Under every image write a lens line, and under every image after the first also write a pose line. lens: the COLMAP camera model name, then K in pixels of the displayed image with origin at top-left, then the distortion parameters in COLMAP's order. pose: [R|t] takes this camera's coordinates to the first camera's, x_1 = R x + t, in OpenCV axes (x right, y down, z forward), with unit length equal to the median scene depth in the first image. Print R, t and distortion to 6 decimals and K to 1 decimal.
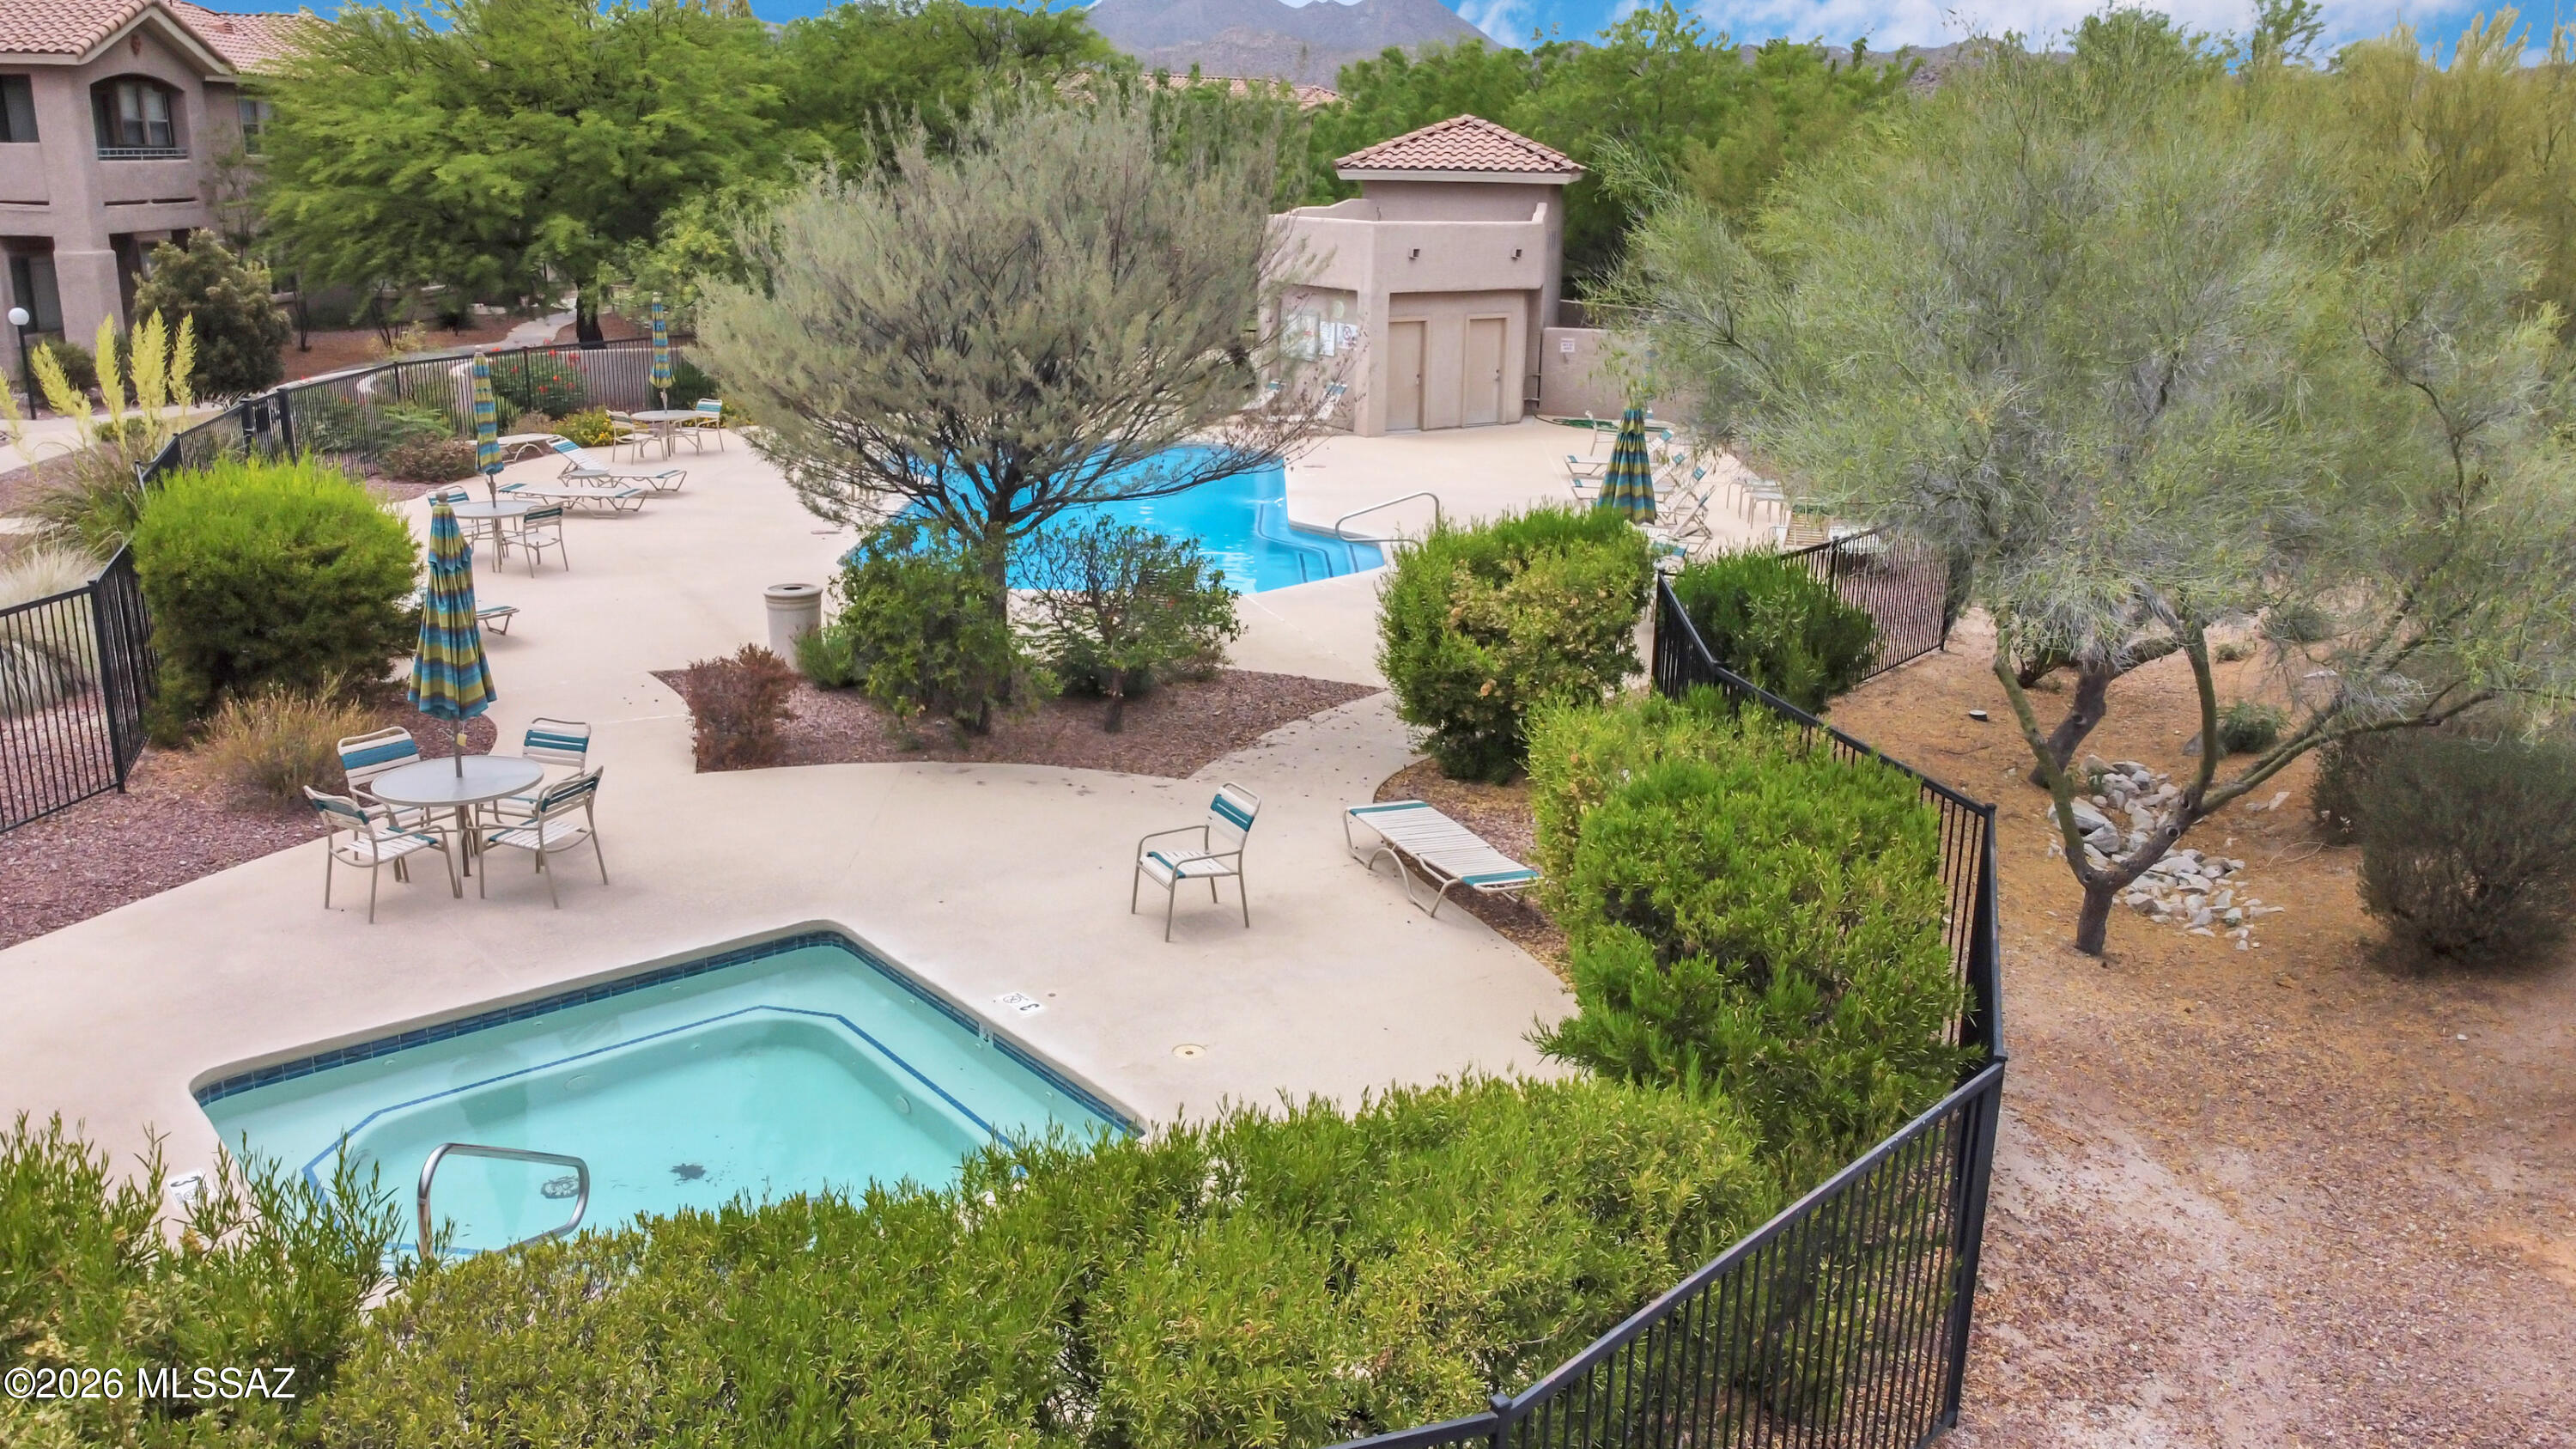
lens RADIAL K [[1941.6, 0, 1297.1], [0, 1941.6, 687.2], [0, 0, 1]] dist [0.006448, -0.003061]
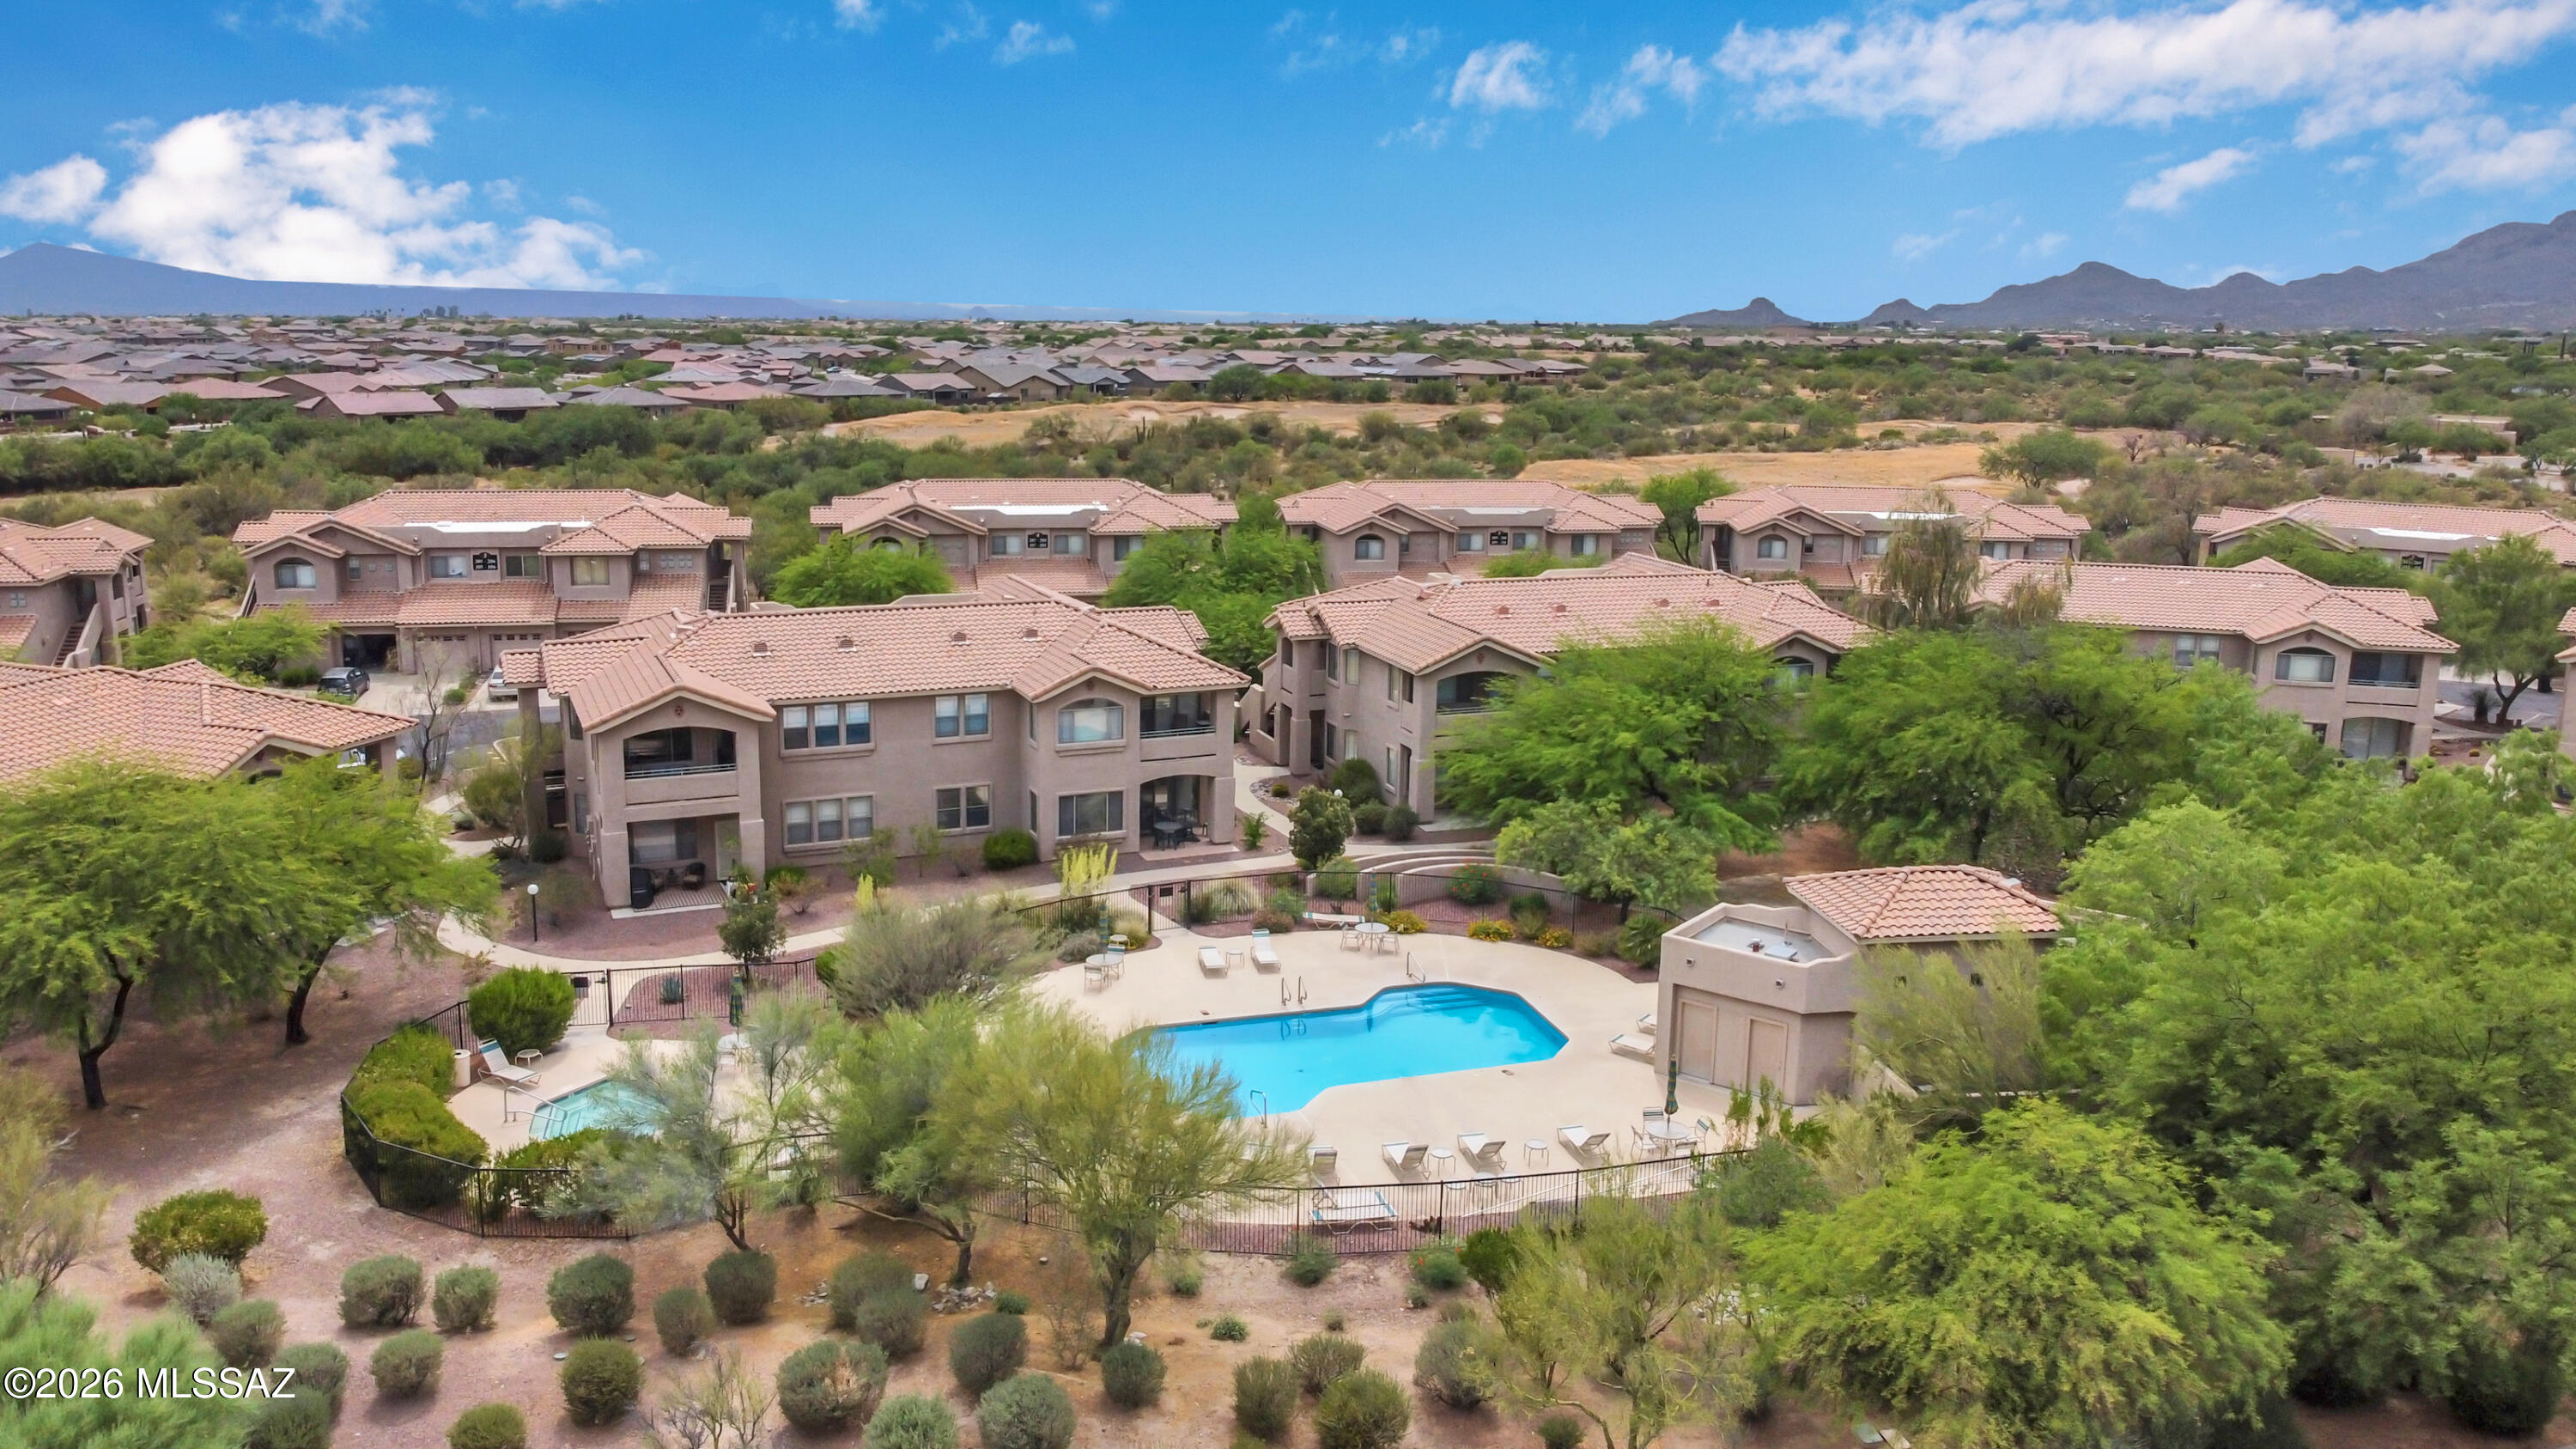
lens RADIAL K [[1941.6, 0, 1297.1], [0, 1941.6, 687.2], [0, 0, 1]] dist [0.006448, -0.003061]
pose [[0.323000, 0.170165, -0.930975, 2.803486], [-0.261515, 0.961449, 0.085003, -1.028779], [0.909550, 0.216008, 0.355049, 0.388444]]
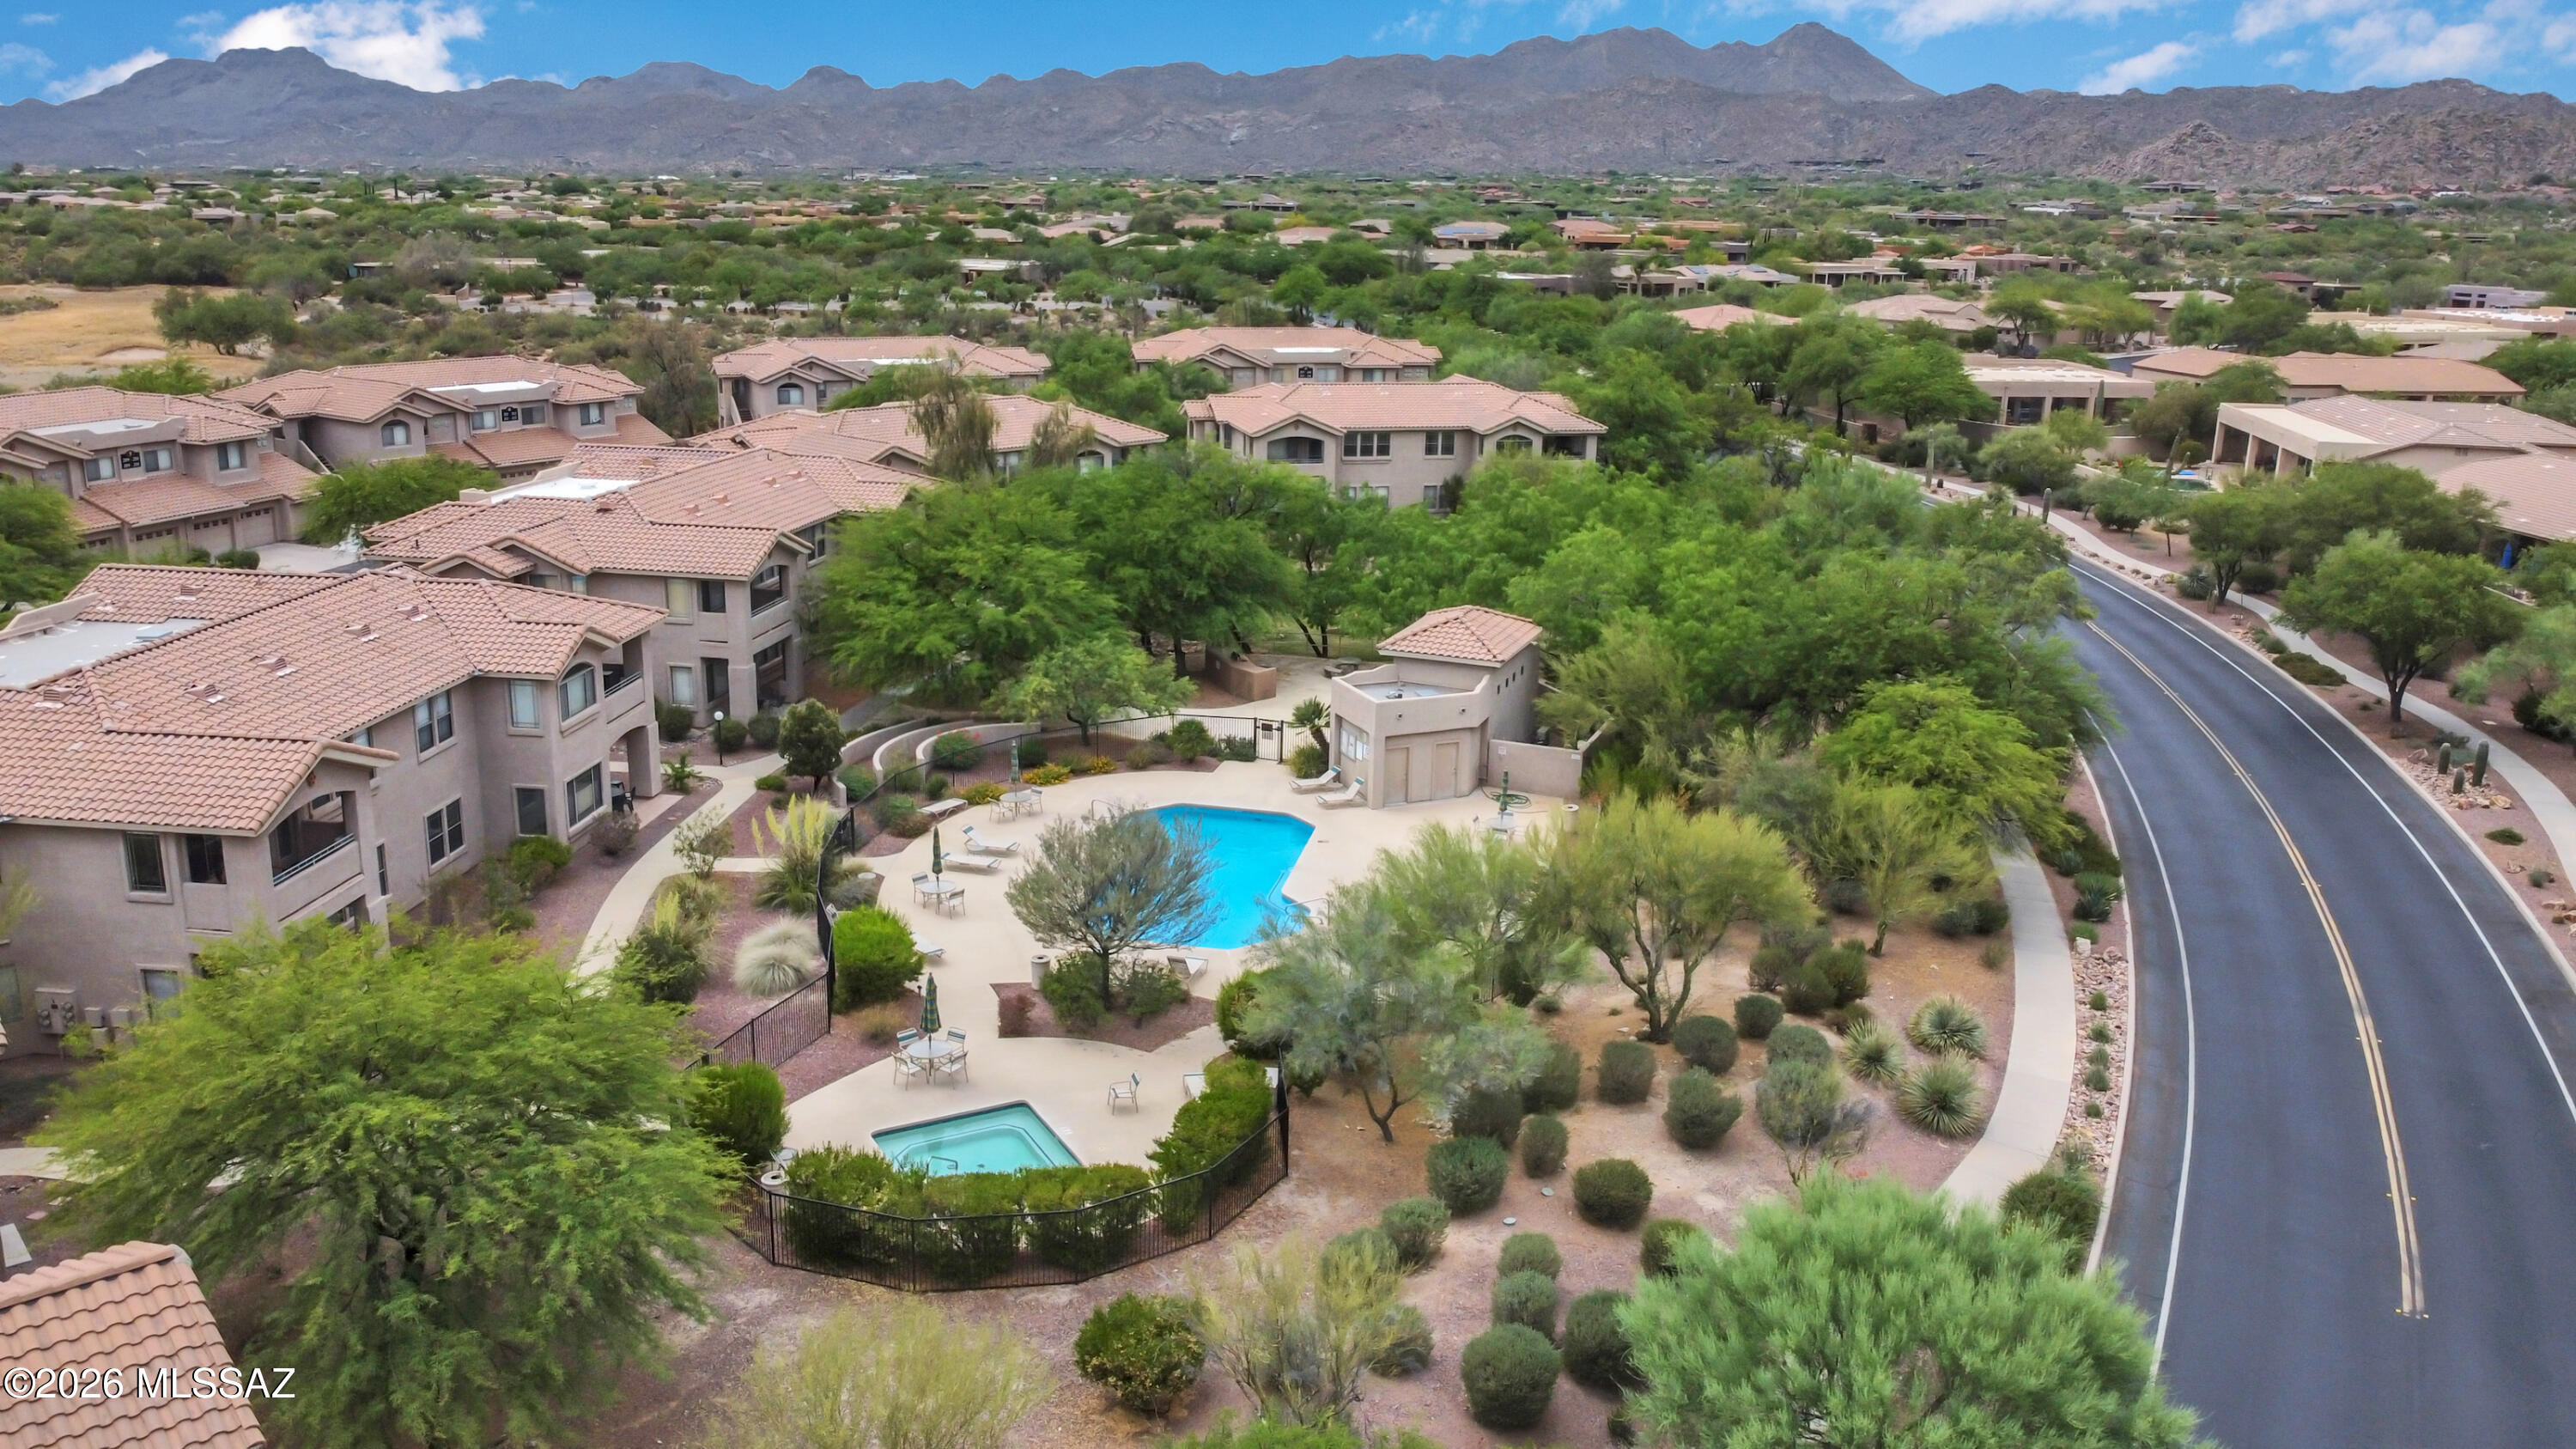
lens RADIAL K [[1941.6, 0, 1297.1], [0, 1941.6, 687.2], [0, 0, 1]] dist [0.006448, -0.003061]
pose [[0.980568, 0.048793, -0.190014, 0.710202], [-0.052282, 0.998543, -0.013391, -0.490661], [0.189084, 0.023065, 0.981690, -1.939447]]
